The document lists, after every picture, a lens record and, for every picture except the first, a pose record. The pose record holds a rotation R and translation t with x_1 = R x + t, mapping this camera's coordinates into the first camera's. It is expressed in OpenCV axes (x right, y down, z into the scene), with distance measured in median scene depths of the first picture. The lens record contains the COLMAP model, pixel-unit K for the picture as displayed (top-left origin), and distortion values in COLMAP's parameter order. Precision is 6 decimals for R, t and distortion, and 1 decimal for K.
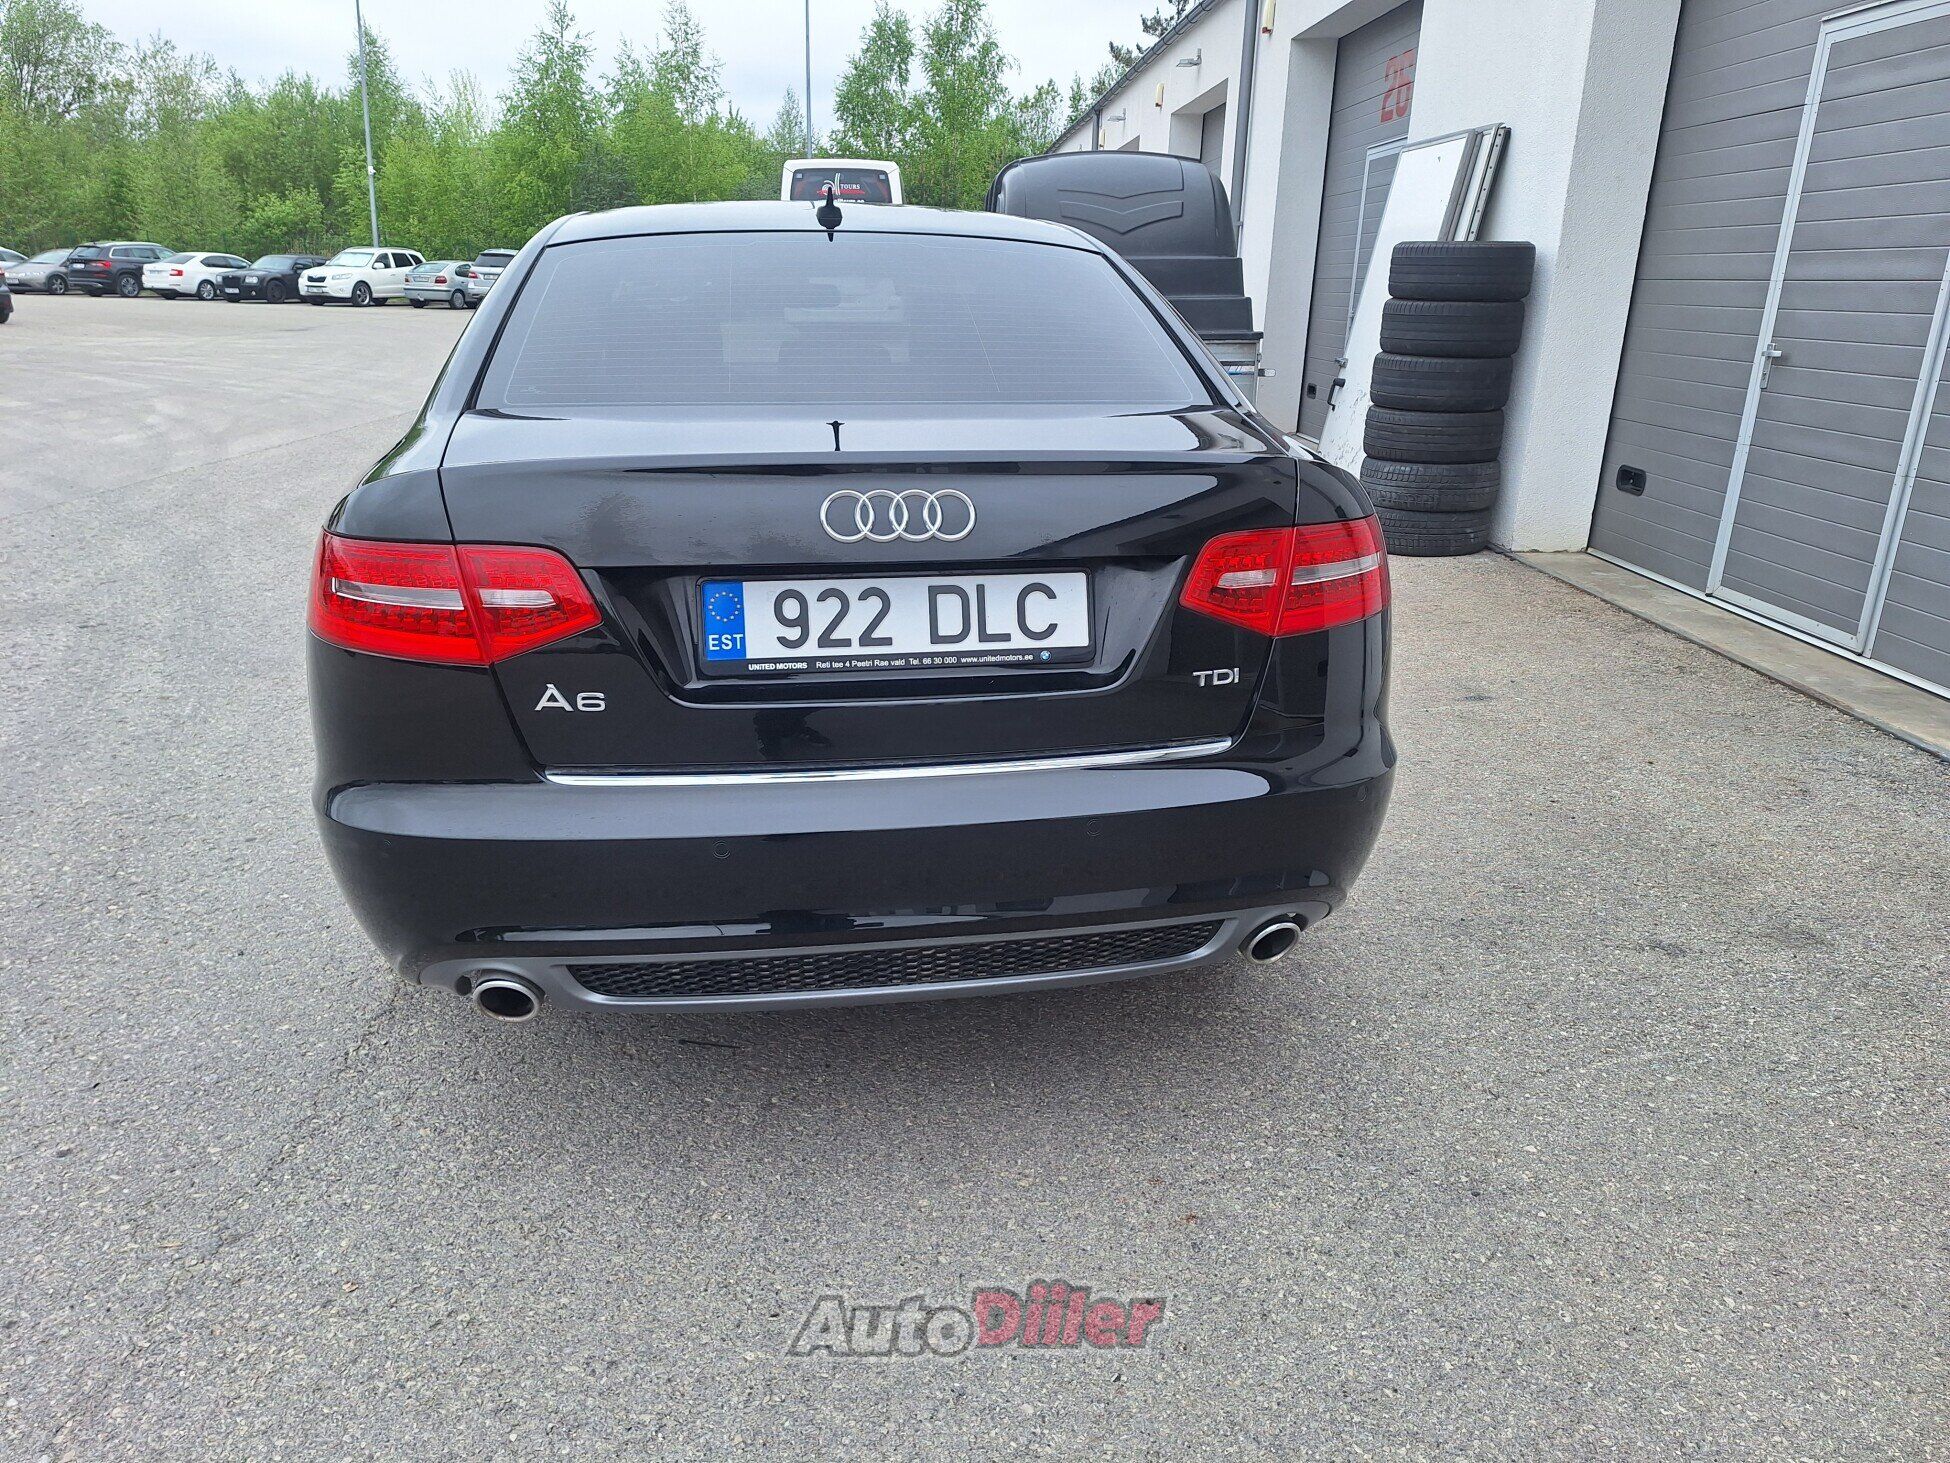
lens RADIAL K [[1361.0, 0, 963.5], [0, 1361.0, 729.6], [0, 0, 1]] dist [0.071184, -0.048487]
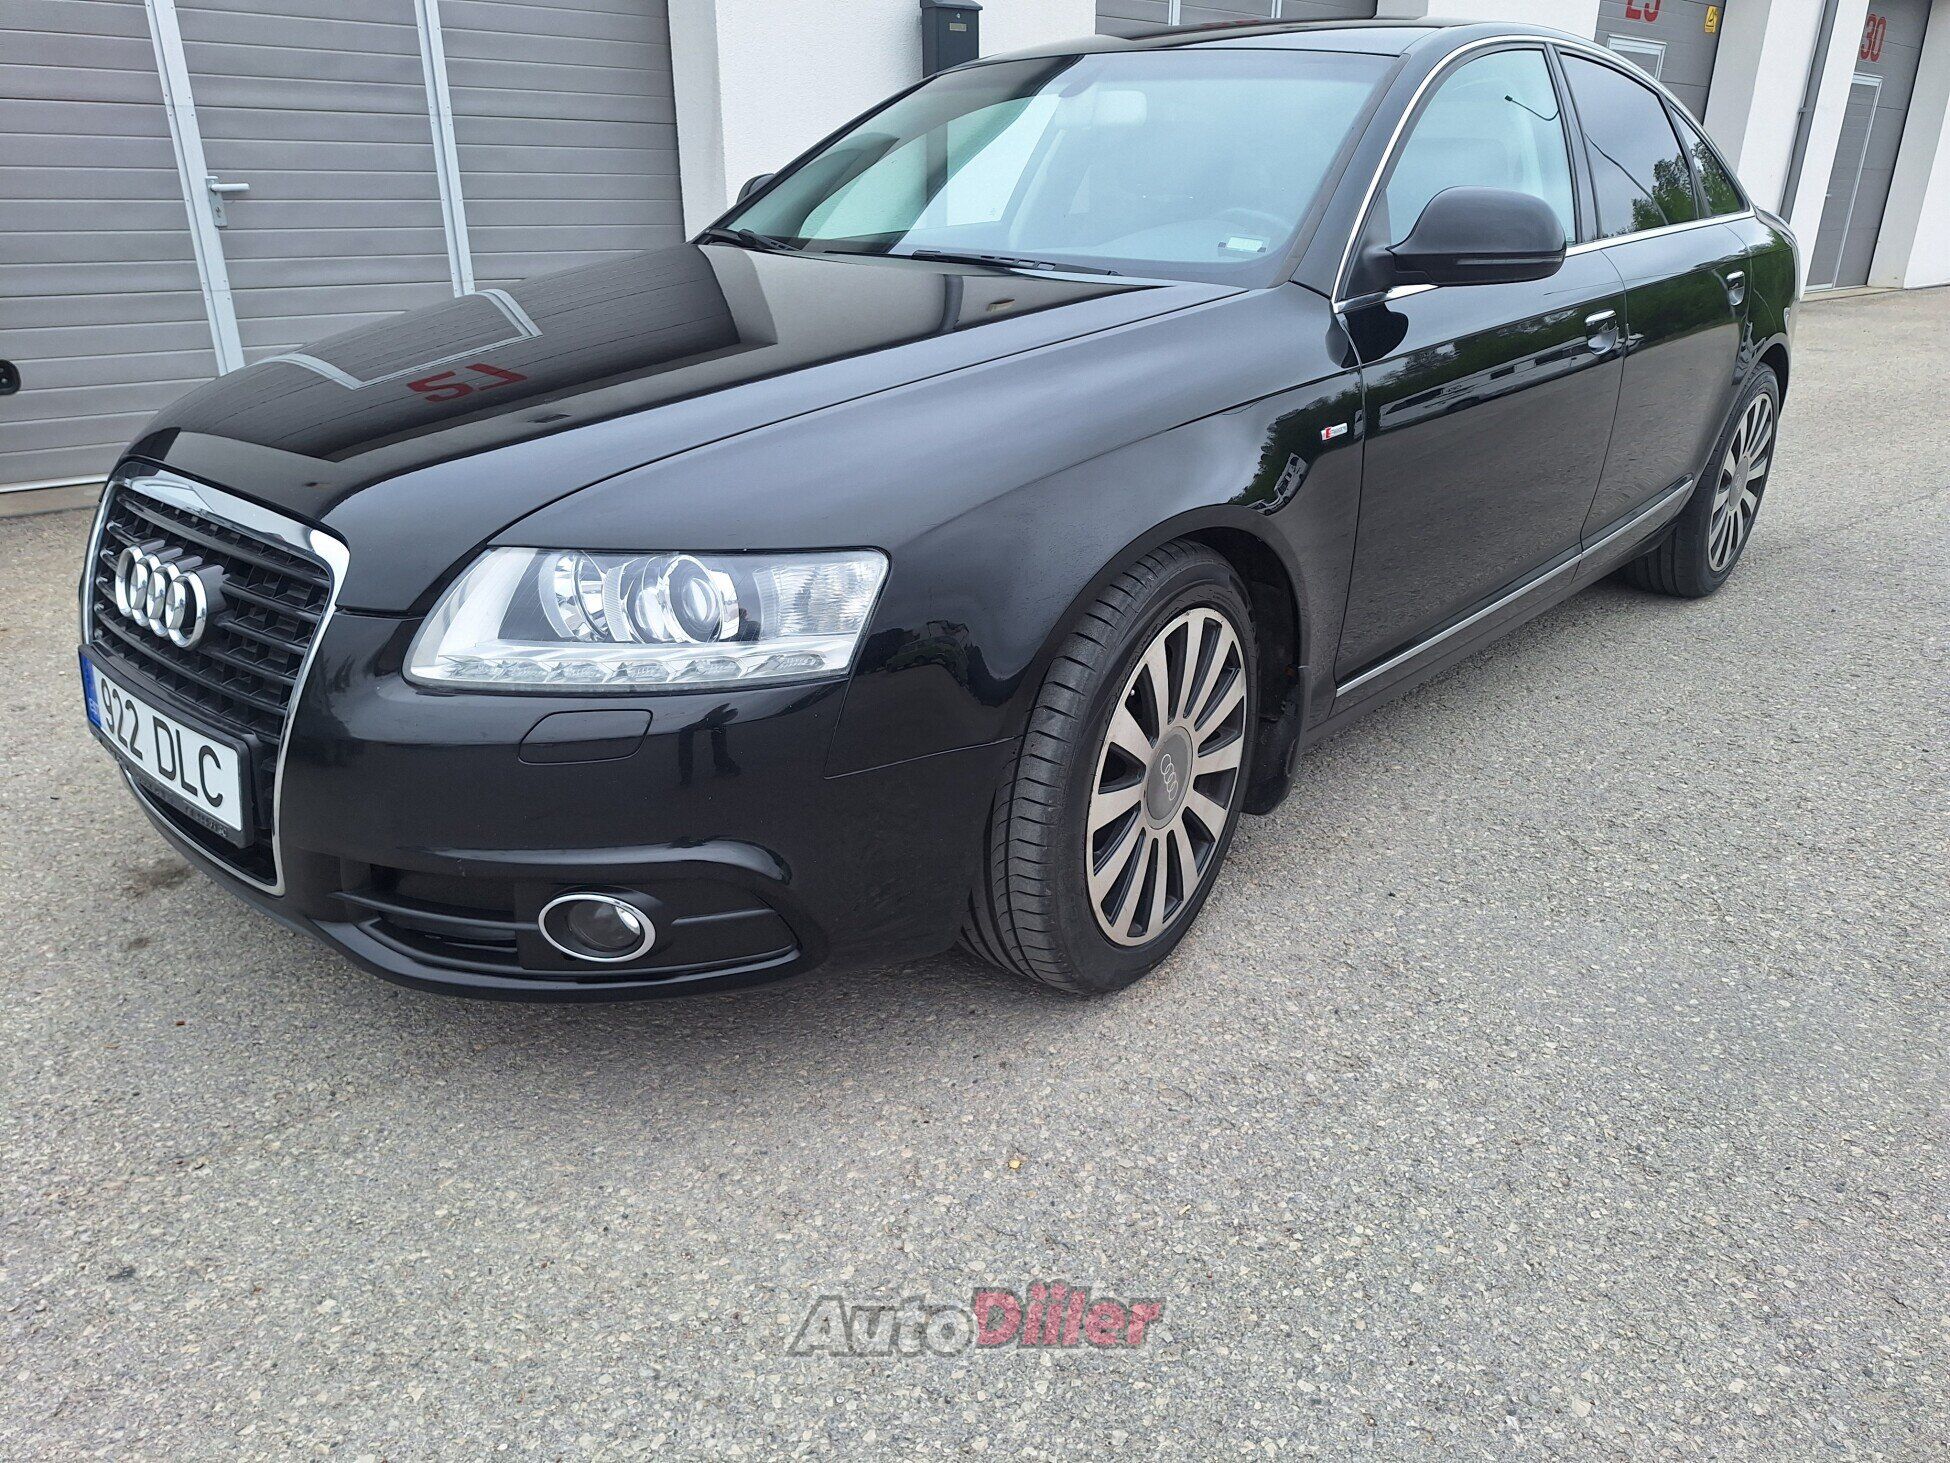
lens RADIAL K [[1362.9, 0, 944.5], [0, 1362.9, 726.1], [0, 0, 1]] dist [0.091377, -0.091345]
pose [[-0.629497, -0.309353, 0.712765, -0.519749], [0.226020, 0.804755, 0.548894, -0.388339], [-0.743404, 0.506626, -0.436671, 1.246459]]
